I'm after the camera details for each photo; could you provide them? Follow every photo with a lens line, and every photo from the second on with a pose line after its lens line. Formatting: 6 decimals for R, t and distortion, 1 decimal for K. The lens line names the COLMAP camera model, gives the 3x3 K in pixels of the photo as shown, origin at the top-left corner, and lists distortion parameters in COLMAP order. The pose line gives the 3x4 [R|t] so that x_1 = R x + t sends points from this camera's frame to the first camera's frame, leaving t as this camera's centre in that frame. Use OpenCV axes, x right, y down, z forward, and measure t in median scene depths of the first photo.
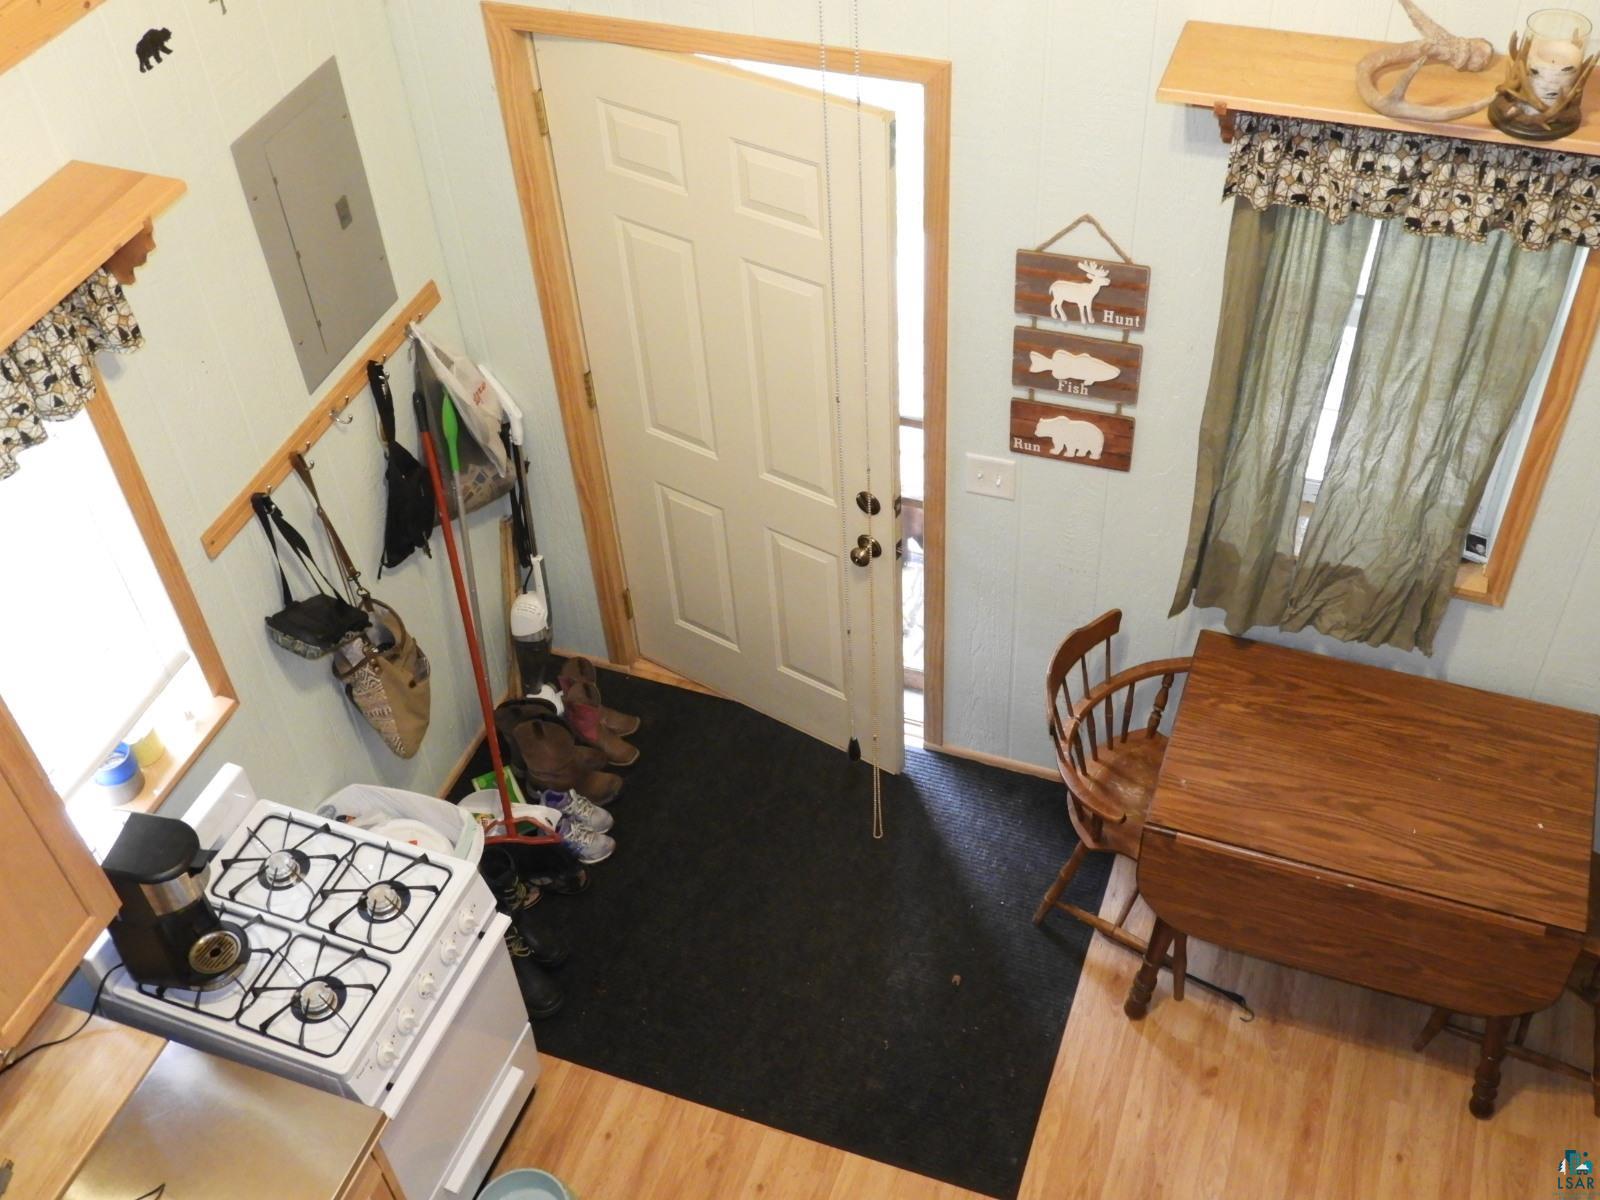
lens RADIAL K [[1696.6, 0, 807.1], [0, 1696.6, 596.7], [0, 0, 1]] dist [0.003615, 0.000000]
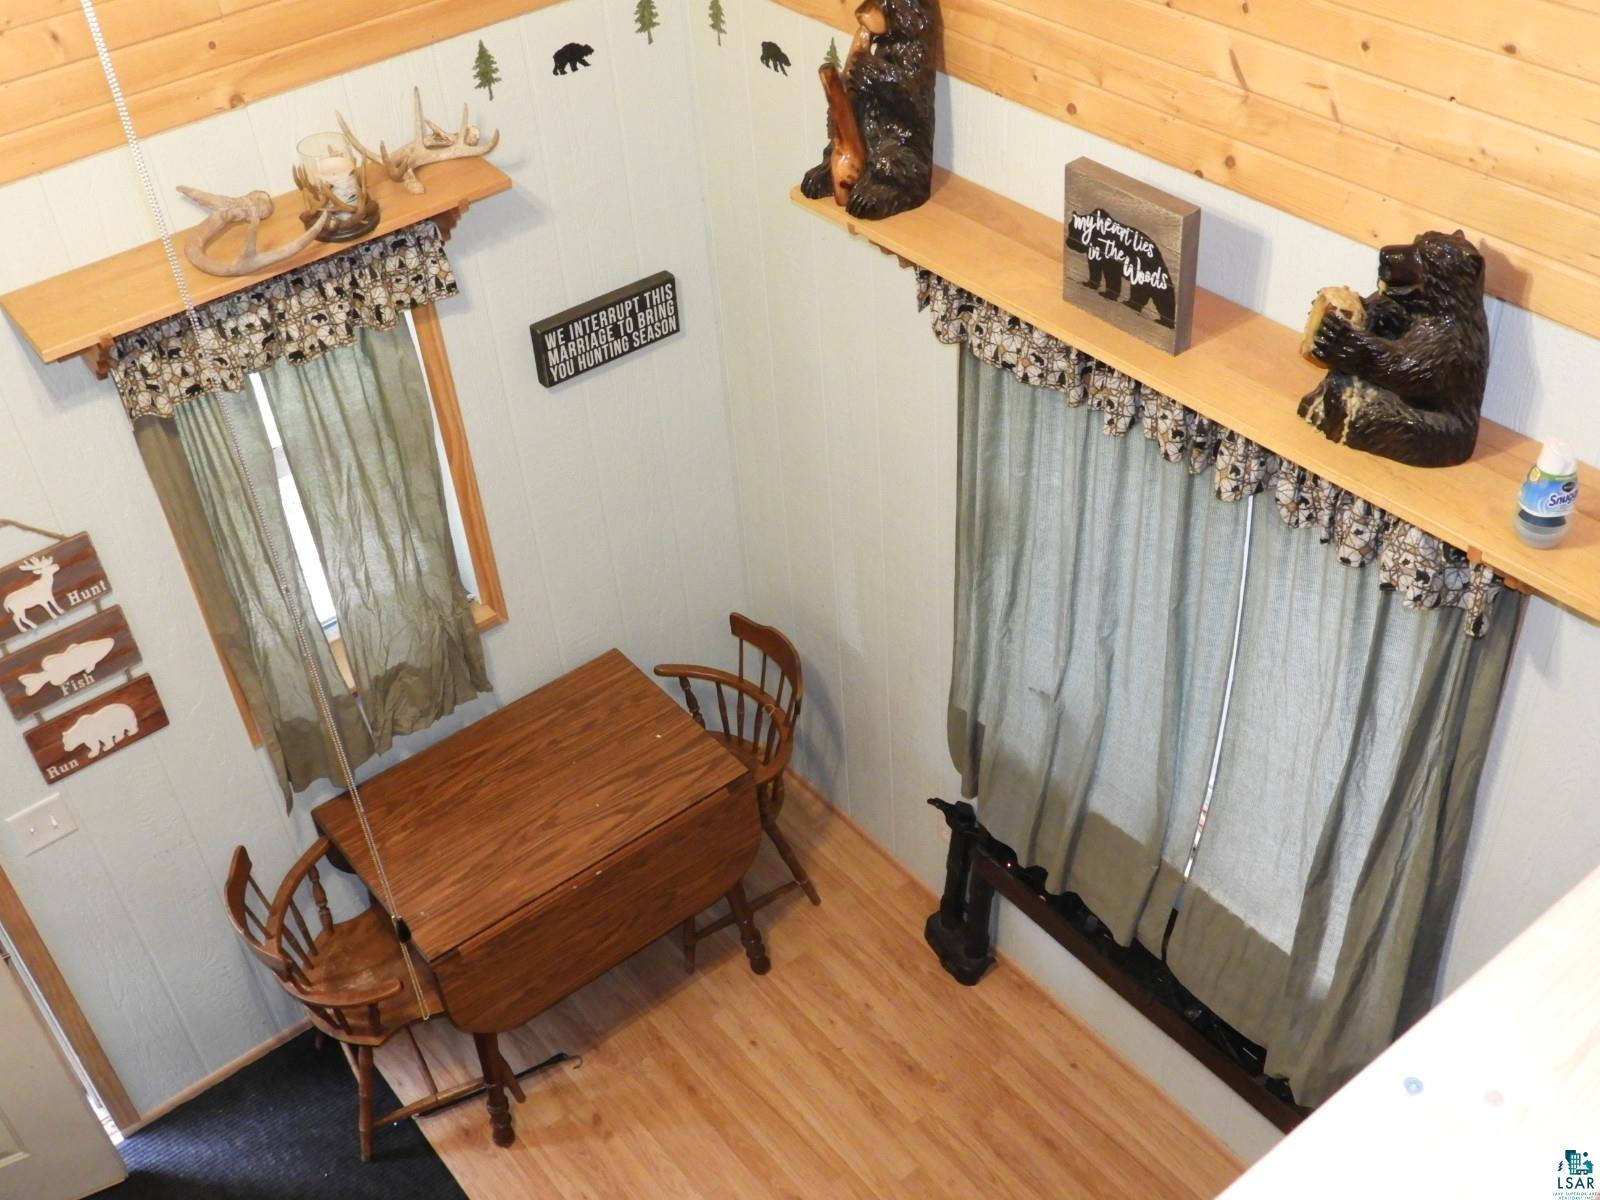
lens RADIAL K [[1696.6, 0, 804.5], [0, 1696.6, 599.1], [0, 0, 1]] dist [0.003615, 0.000000]
pose [[0.513867, -0.527605, 0.676442, -0.269929], [0.625563, 0.770032, 0.125386, -0.024047], [-0.587037, 0.358725, 0.725744, 0.043530]]
